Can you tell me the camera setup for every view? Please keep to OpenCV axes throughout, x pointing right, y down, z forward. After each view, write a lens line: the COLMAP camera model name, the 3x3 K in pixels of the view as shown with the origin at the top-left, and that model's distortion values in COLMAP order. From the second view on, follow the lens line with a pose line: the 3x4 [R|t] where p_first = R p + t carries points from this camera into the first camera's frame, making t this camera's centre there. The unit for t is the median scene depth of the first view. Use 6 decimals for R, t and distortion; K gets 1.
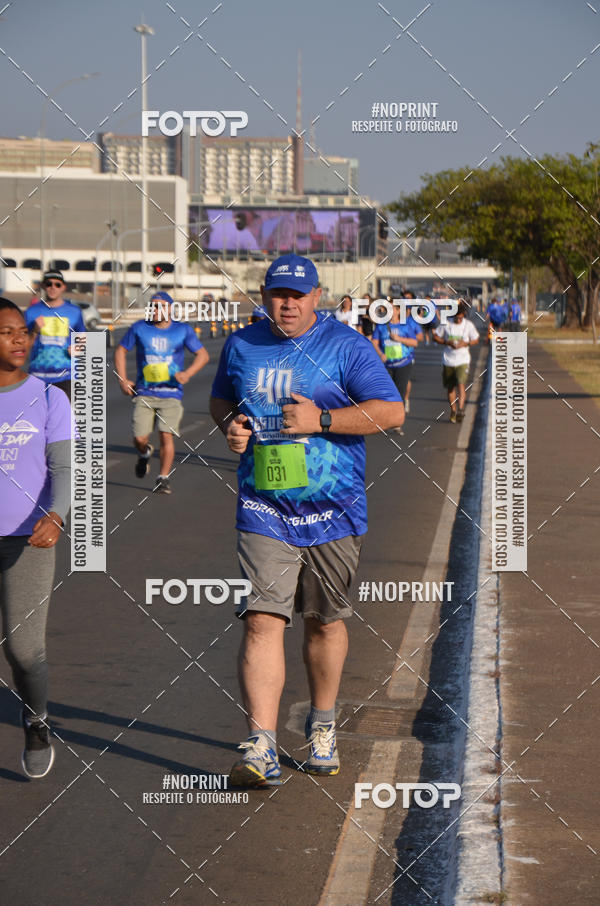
lens RADIAL K [[5491.4, 0, 300.0], [0, 5491.4, 453.0], [0, 0, 1]] dist [4.297605, -20.318484]
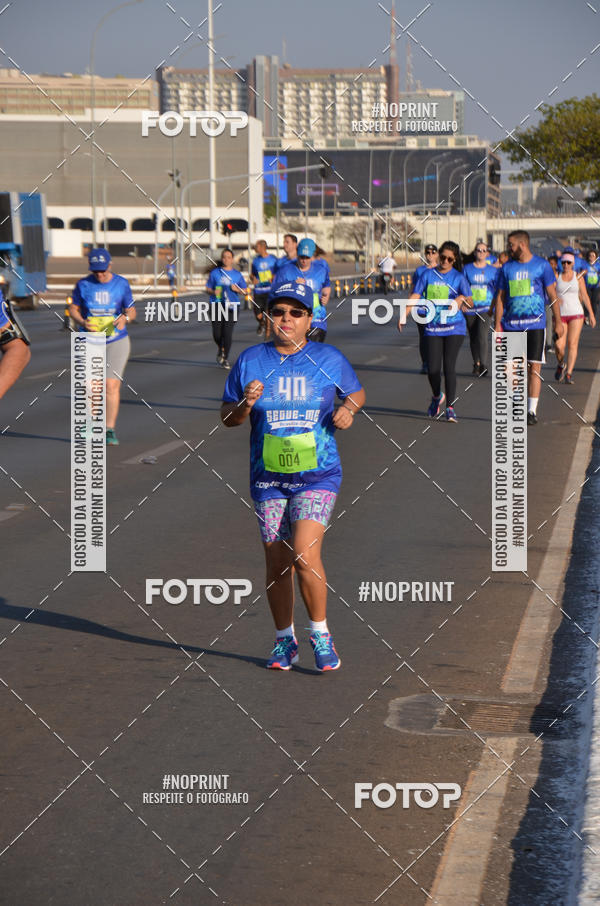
lens RADIAL K [[5527.1, 0, 300.0], [0, 5527.1, 453.0], [0, 0, 1]] dist [4.021254, 2.695927]
pose [[0.999767, -0.015908, -0.014580, -0.002839], [0.016347, 0.999402, 0.030463, -0.024408], [0.014087, -0.030695, 0.999430, 0.143485]]
